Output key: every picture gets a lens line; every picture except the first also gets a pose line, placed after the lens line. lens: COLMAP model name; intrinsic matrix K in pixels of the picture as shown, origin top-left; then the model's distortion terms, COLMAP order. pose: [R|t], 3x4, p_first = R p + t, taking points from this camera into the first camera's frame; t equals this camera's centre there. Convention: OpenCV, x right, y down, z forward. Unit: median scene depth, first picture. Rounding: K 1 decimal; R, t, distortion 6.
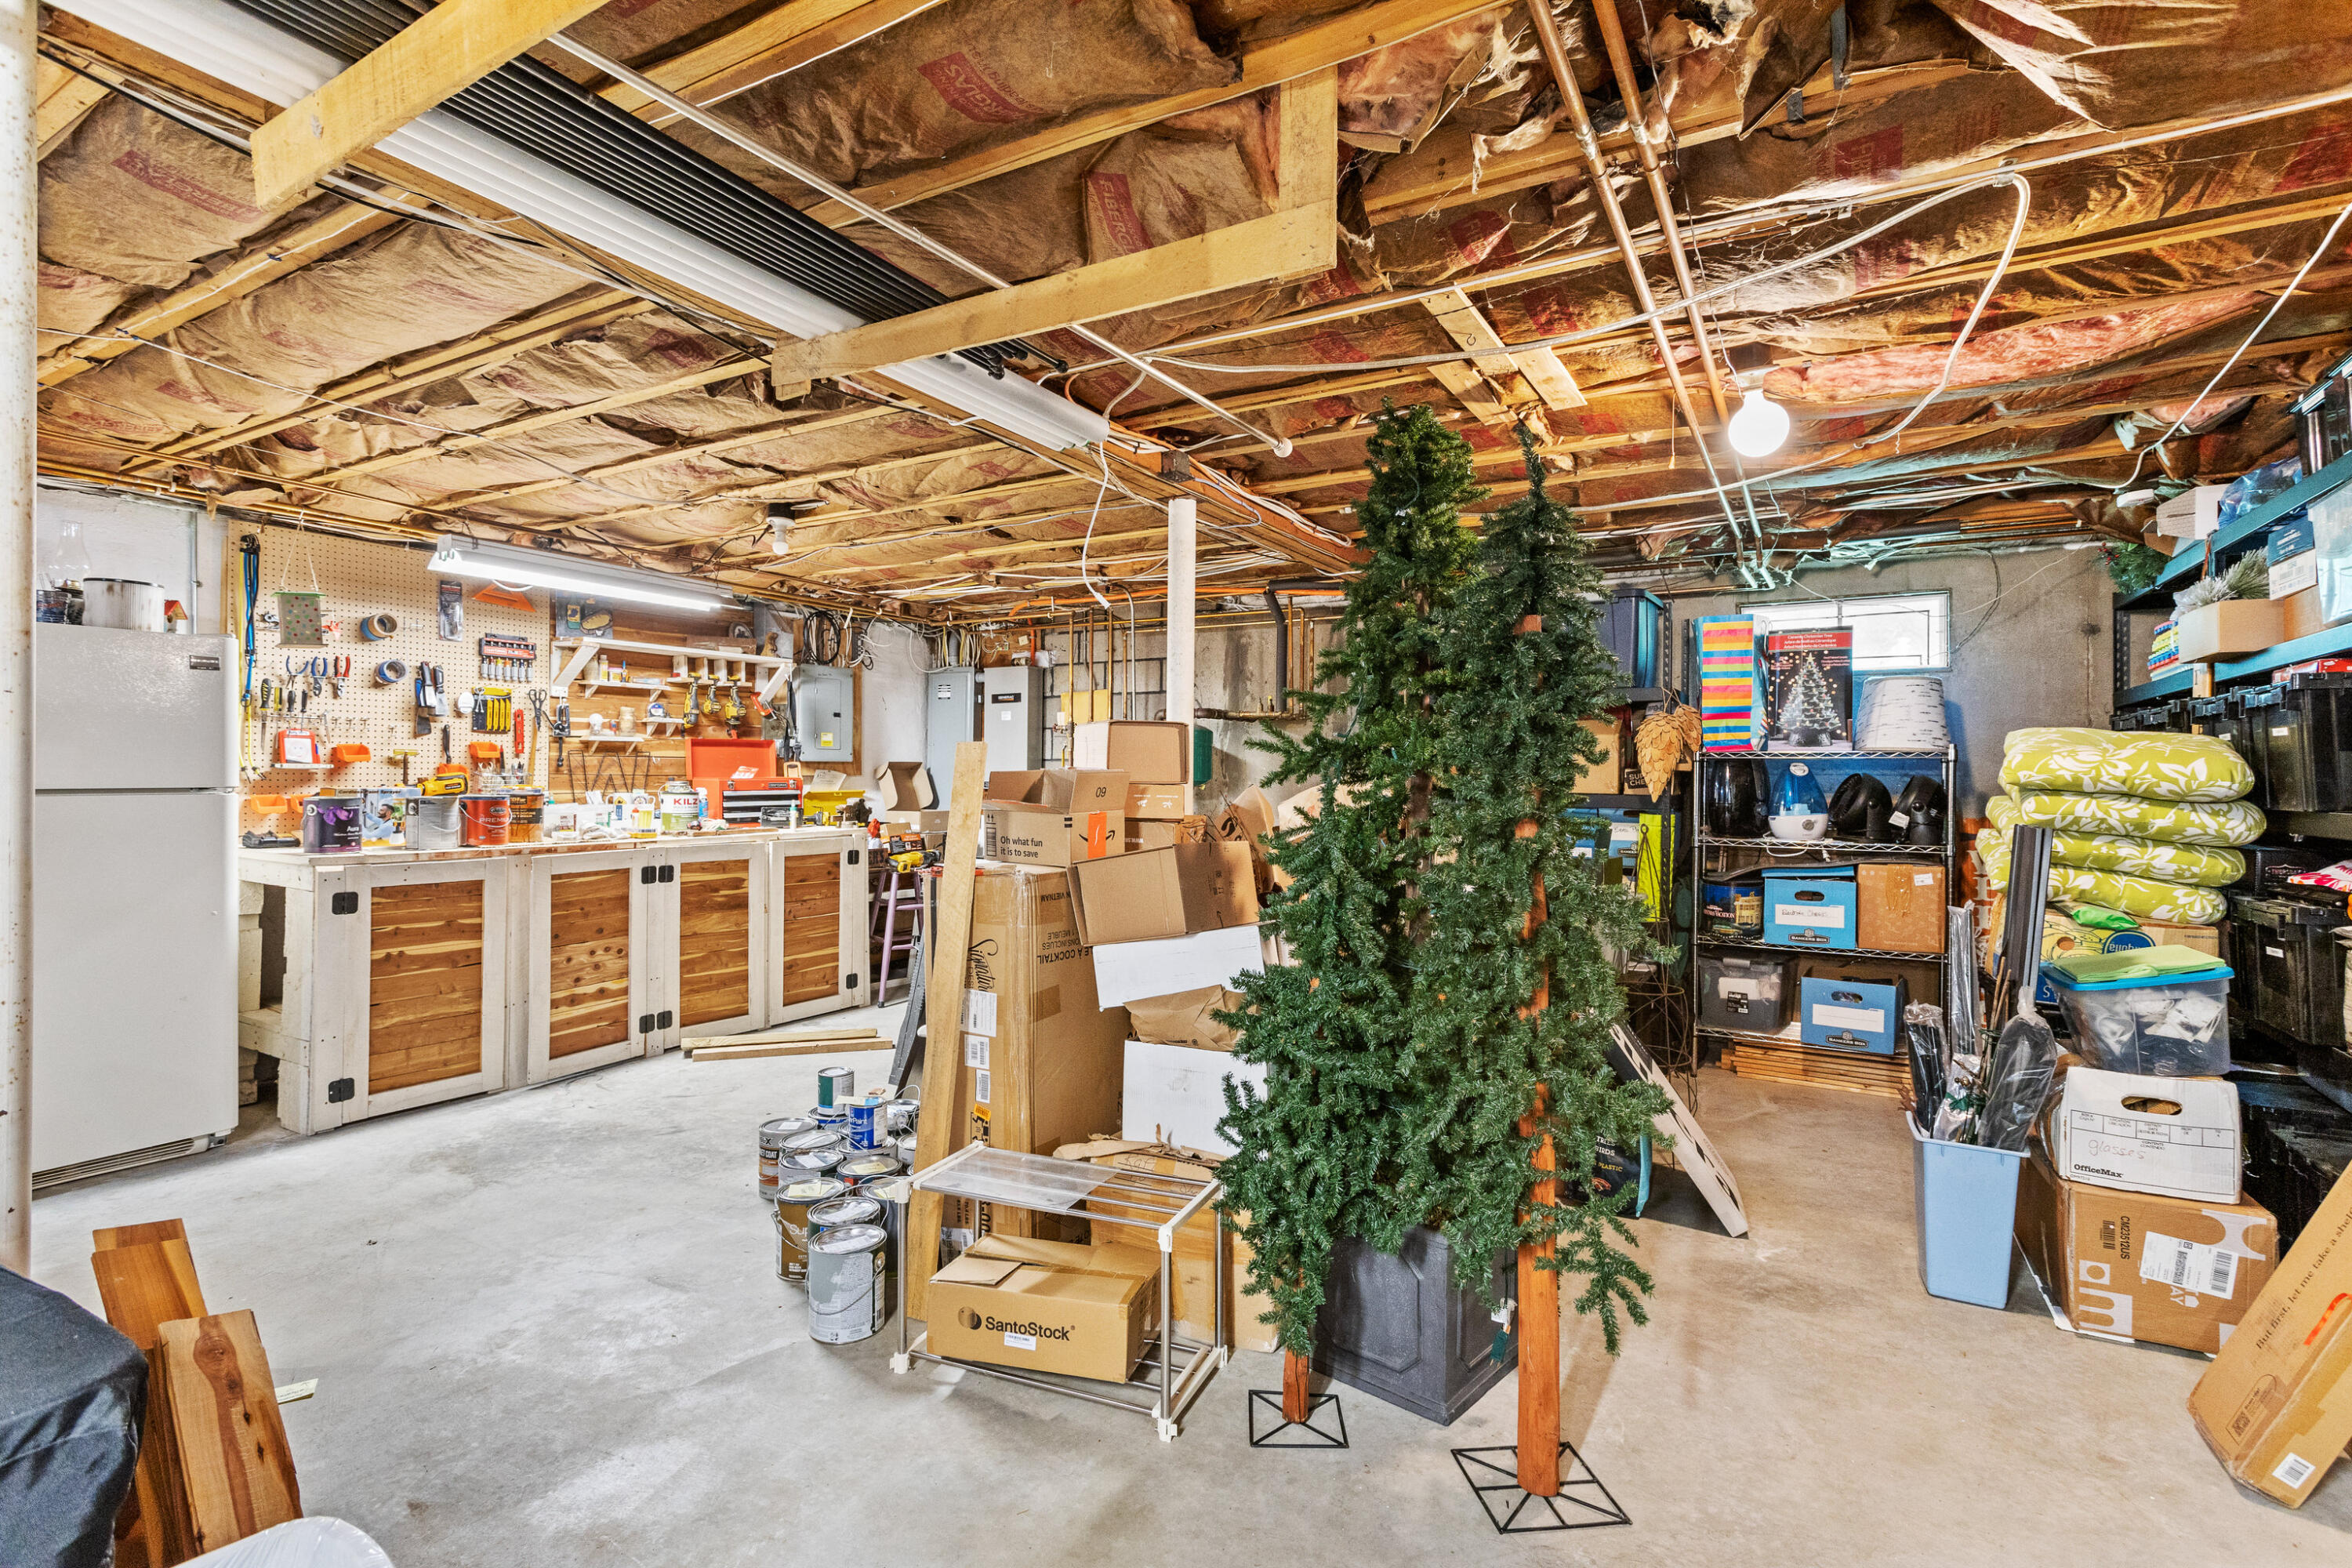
lens RADIAL K [[1119.7, 0, 1190.9], [0, 1119.7, 775.0], [0, 0, 1]] dist [0.000704, 0.000219]
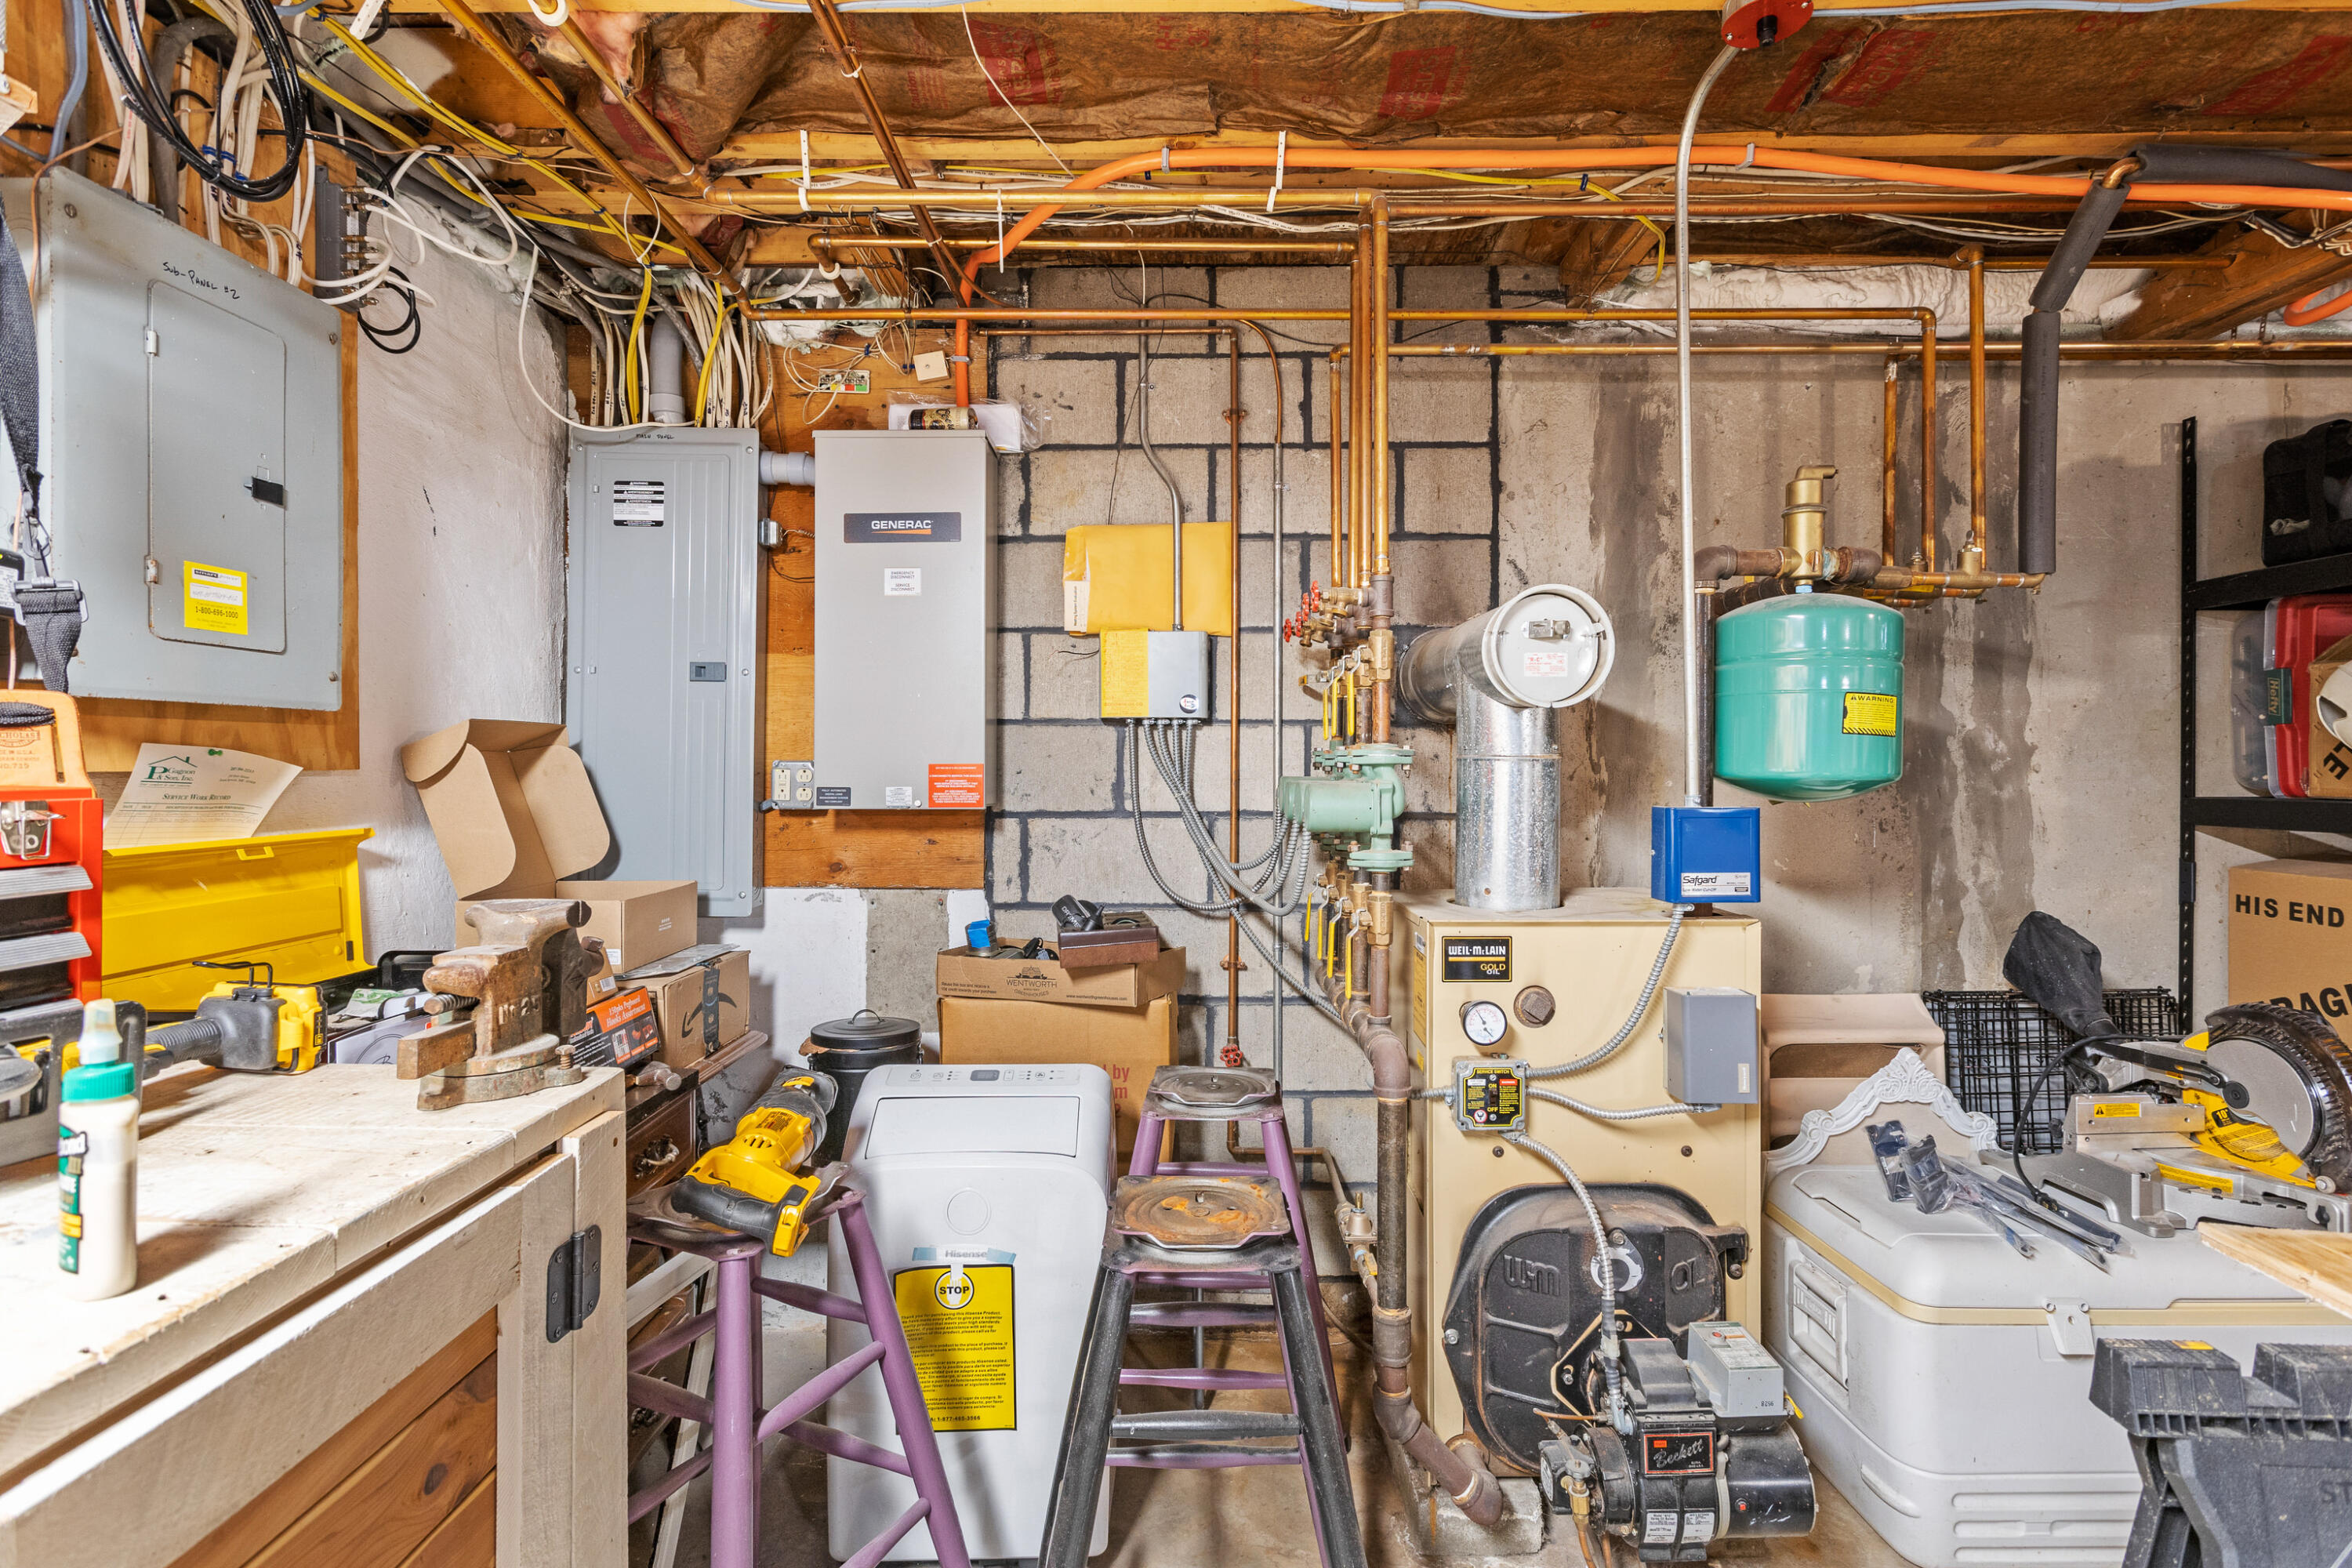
lens RADIAL K [[1119.7, 0, 1183.1], [0, 1119.7, 775.7], [0, 0, 1]] dist [0.000704, 0.000219]
pose [[0.871326, -0.006566, 0.490660, -0.288739], [0.004795, 0.999977, 0.004867, 0.000937], [-0.490681, -0.001888, 0.871337, 0.778363]]
